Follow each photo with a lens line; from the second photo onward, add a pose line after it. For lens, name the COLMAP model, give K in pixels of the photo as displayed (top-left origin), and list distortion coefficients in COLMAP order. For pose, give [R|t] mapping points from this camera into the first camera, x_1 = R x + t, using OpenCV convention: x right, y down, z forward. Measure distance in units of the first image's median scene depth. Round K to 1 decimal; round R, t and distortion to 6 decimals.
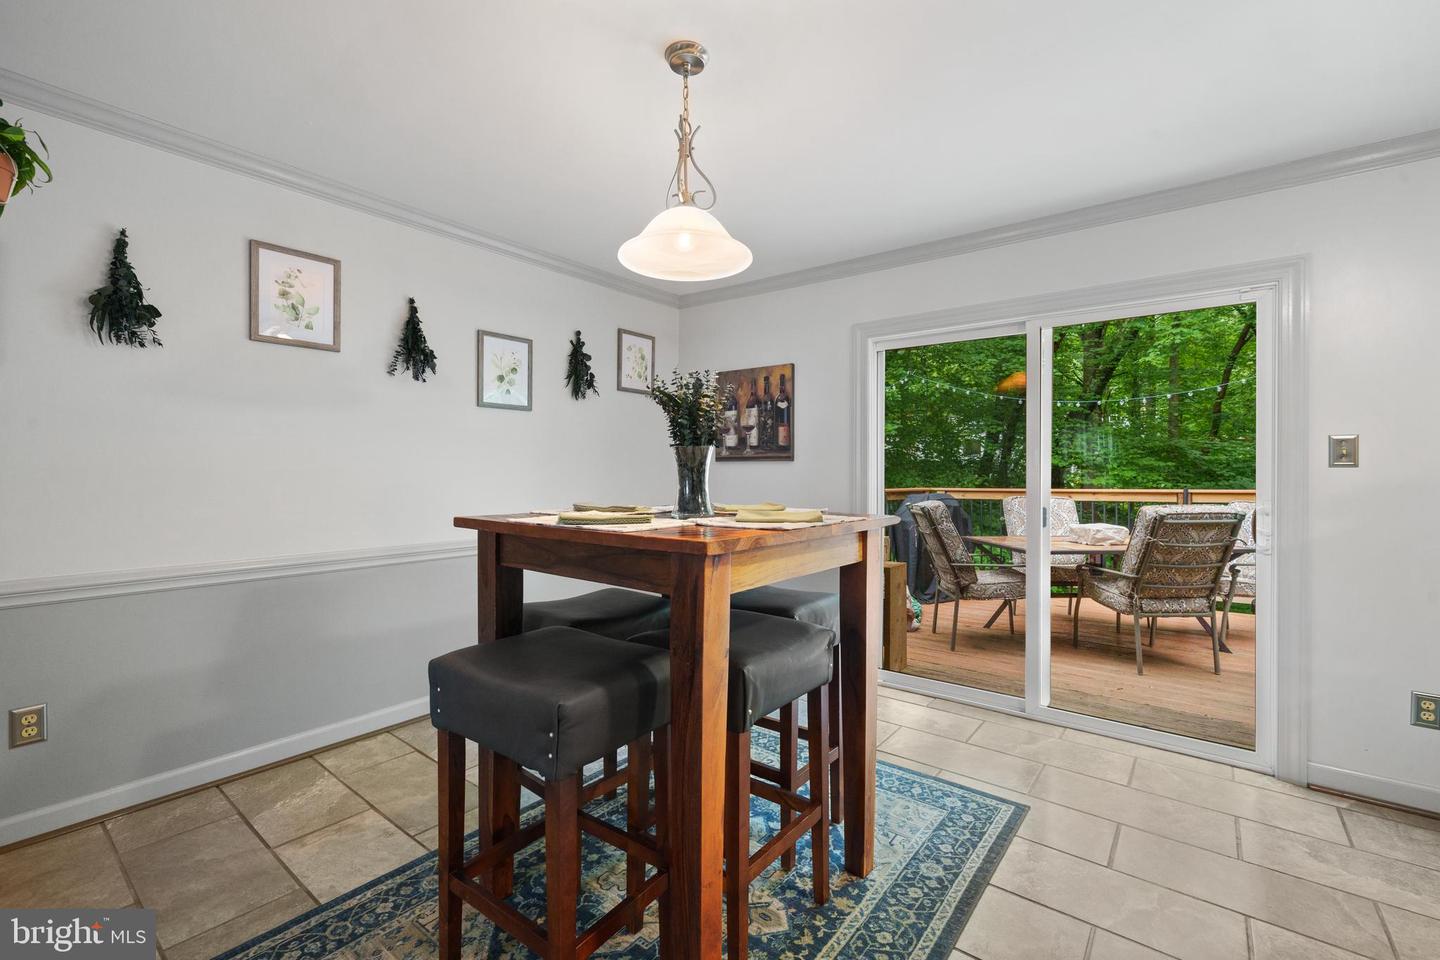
lens RADIAL K [[615.2, 0, 718.4], [0, 615.2, 474.1], [0, 0, 1]] dist [0.000480, 0.000266]
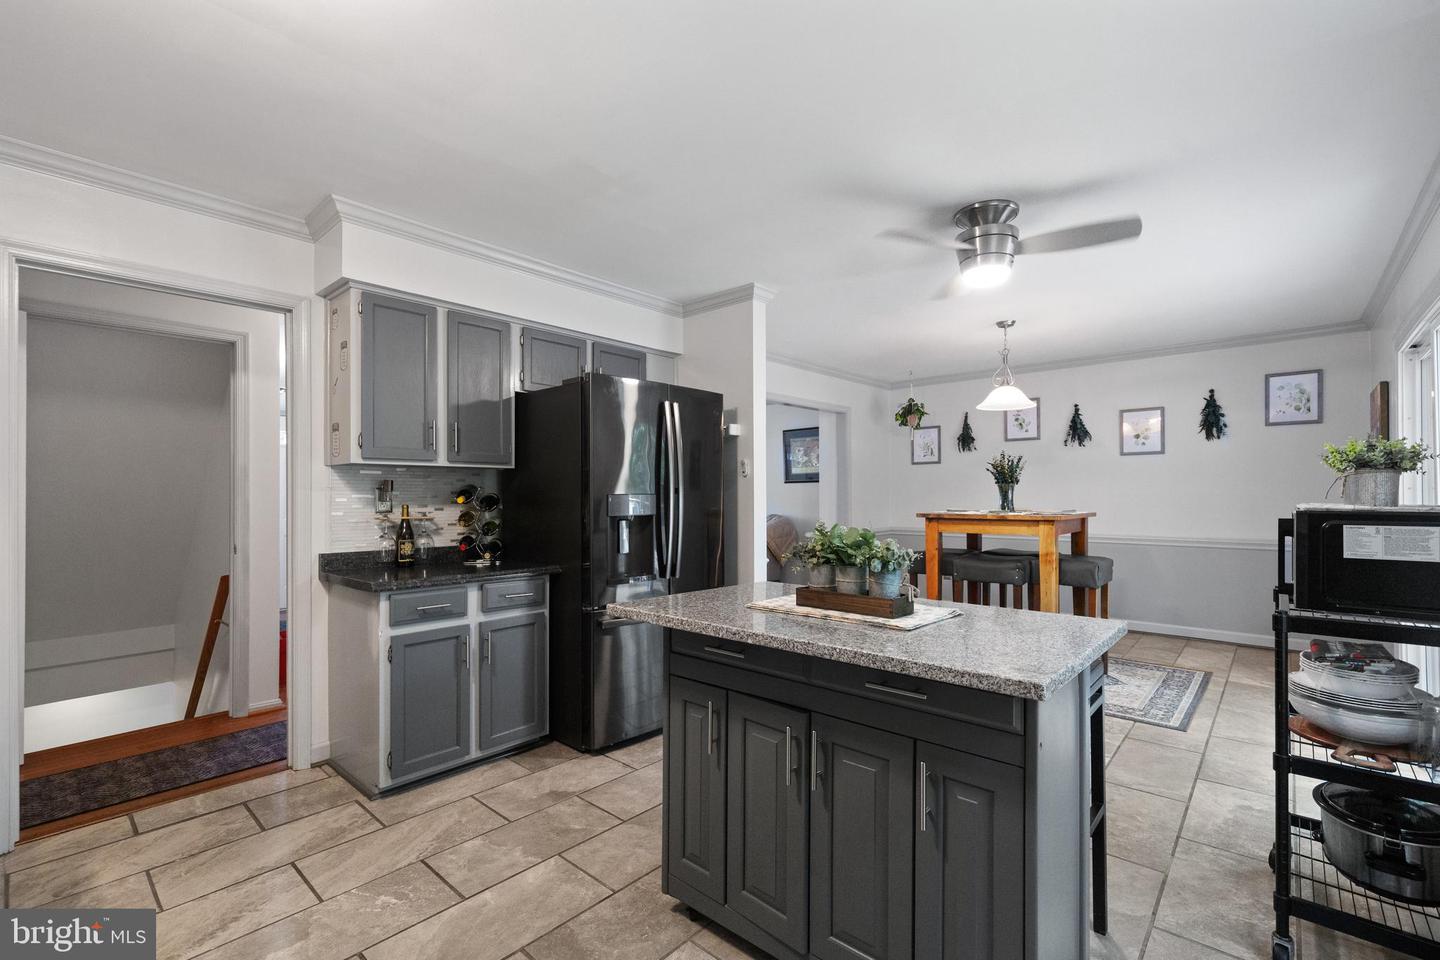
lens RADIAL K [[630.4, 0, 729.9], [0, 630.4, 491.8], [0, 0, 1]] dist [0.002596, 0.000102]
pose [[-0.051862, -0.010733, -0.998597, 1.510003], [-0.002345, 0.999941, -0.010626, 0.010385], [0.998652, 0.001791, -0.051884, 0.026658]]
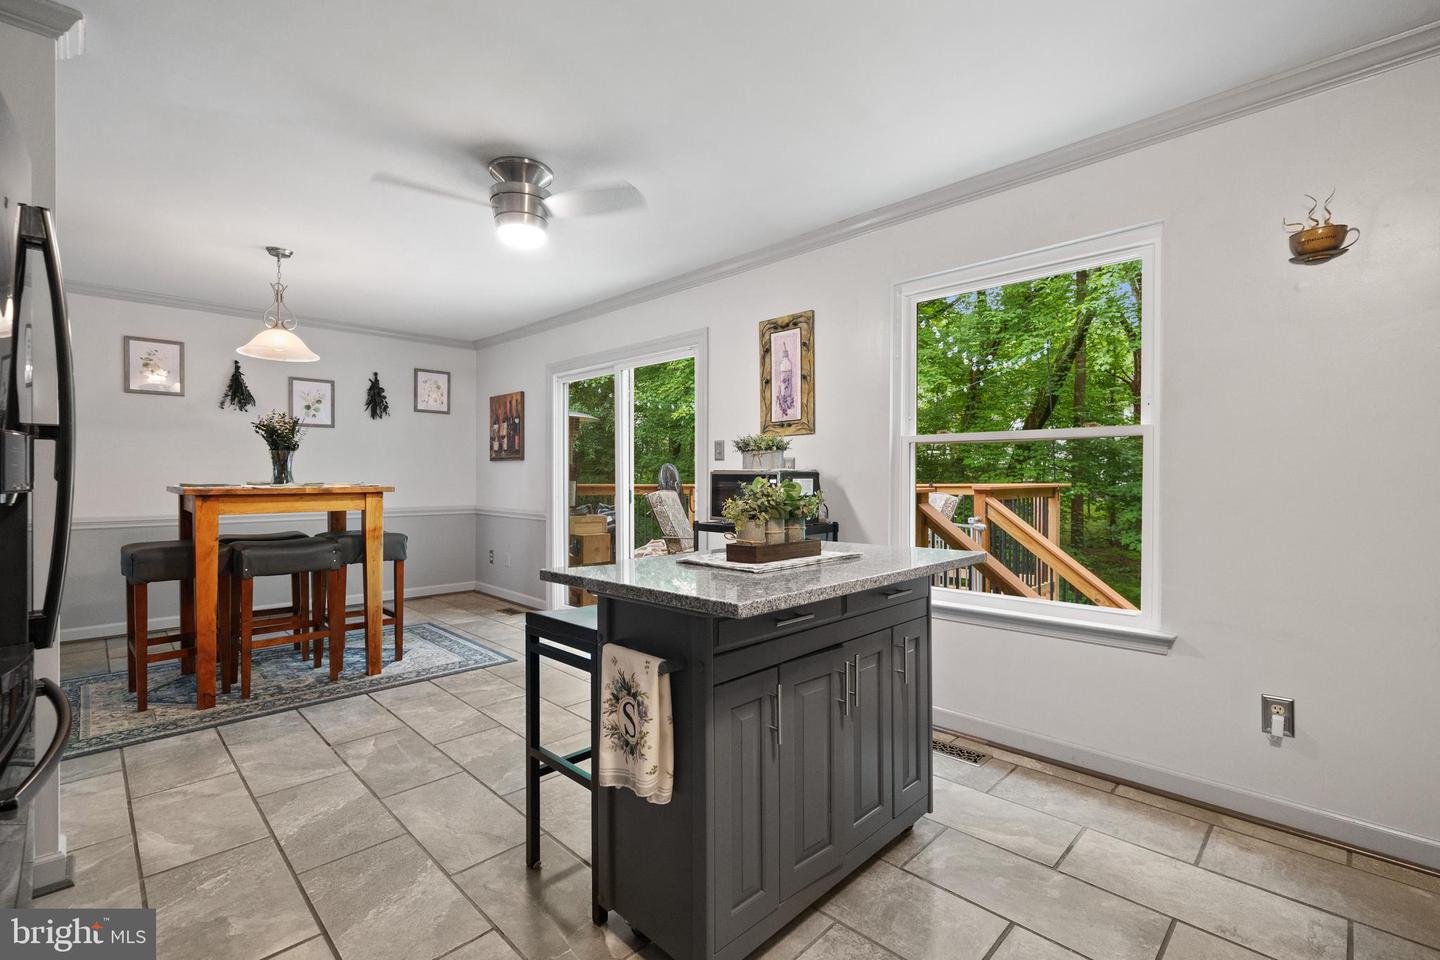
lens RADIAL K [[635.4, 0, 720.0], [0, 635.4, 480.0], [0, 0, 1]] dist [0.001290, -0.000018]
pose [[0.993193, -0.003272, -0.116433, 0.958036], [0.003297, 0.999995, 0.000023, 0.033123], [0.116432, -0.000407, 0.993199, -0.513887]]
